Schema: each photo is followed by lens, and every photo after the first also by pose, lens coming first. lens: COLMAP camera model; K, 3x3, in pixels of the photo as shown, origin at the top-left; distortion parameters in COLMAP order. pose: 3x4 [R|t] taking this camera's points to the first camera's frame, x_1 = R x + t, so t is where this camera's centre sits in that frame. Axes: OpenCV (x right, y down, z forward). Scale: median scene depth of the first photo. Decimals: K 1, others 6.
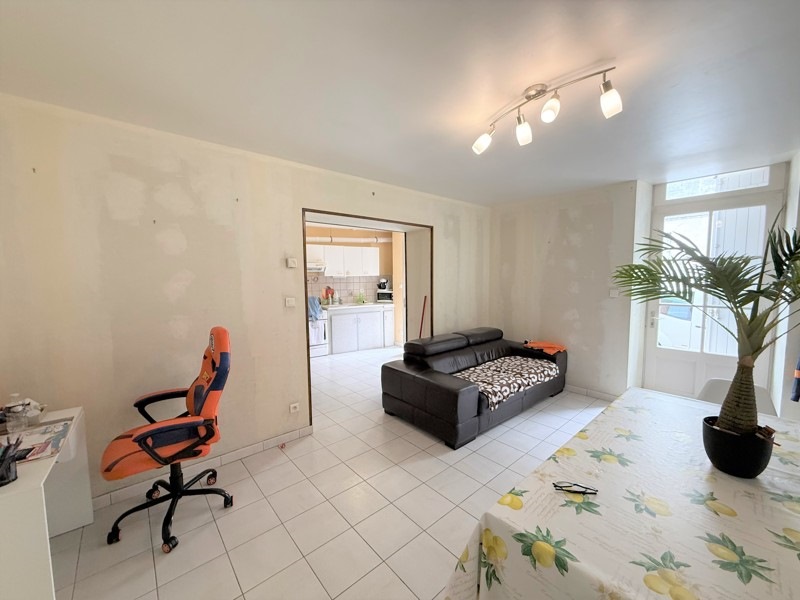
lens RADIAL K [[316.2, 0, 400.2], [0, 316.2, 300.8], [0, 0, 1]] dist [0.001275, -0.000037]
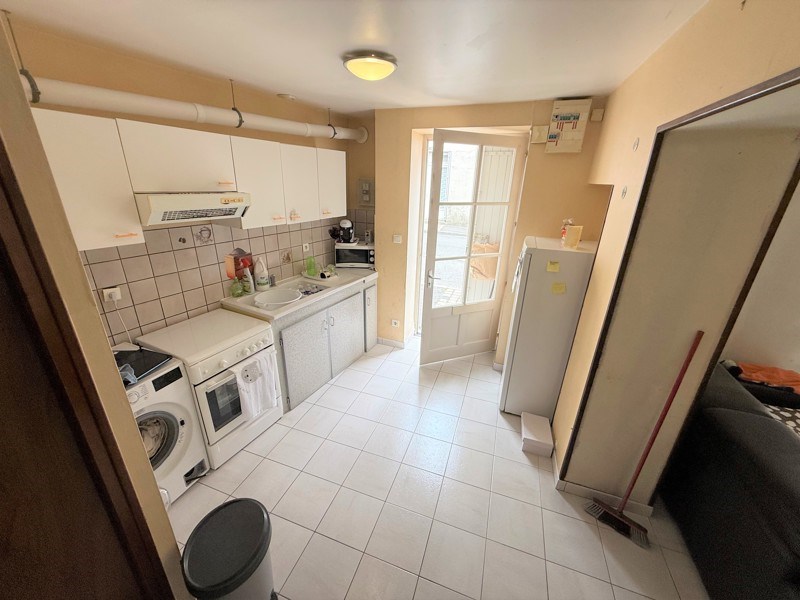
lens RADIAL K [[316.2, 0, 401.5], [0, 316.2, 304.5], [0, 0, 1]] dist [0.001275, -0.000037]
pose [[0.869766, -0.146006, 0.471369, -0.240459], [-0.001400, 0.954491, 0.298236, -0.095529], [-0.493462, -0.260055, 0.829980, 0.530833]]
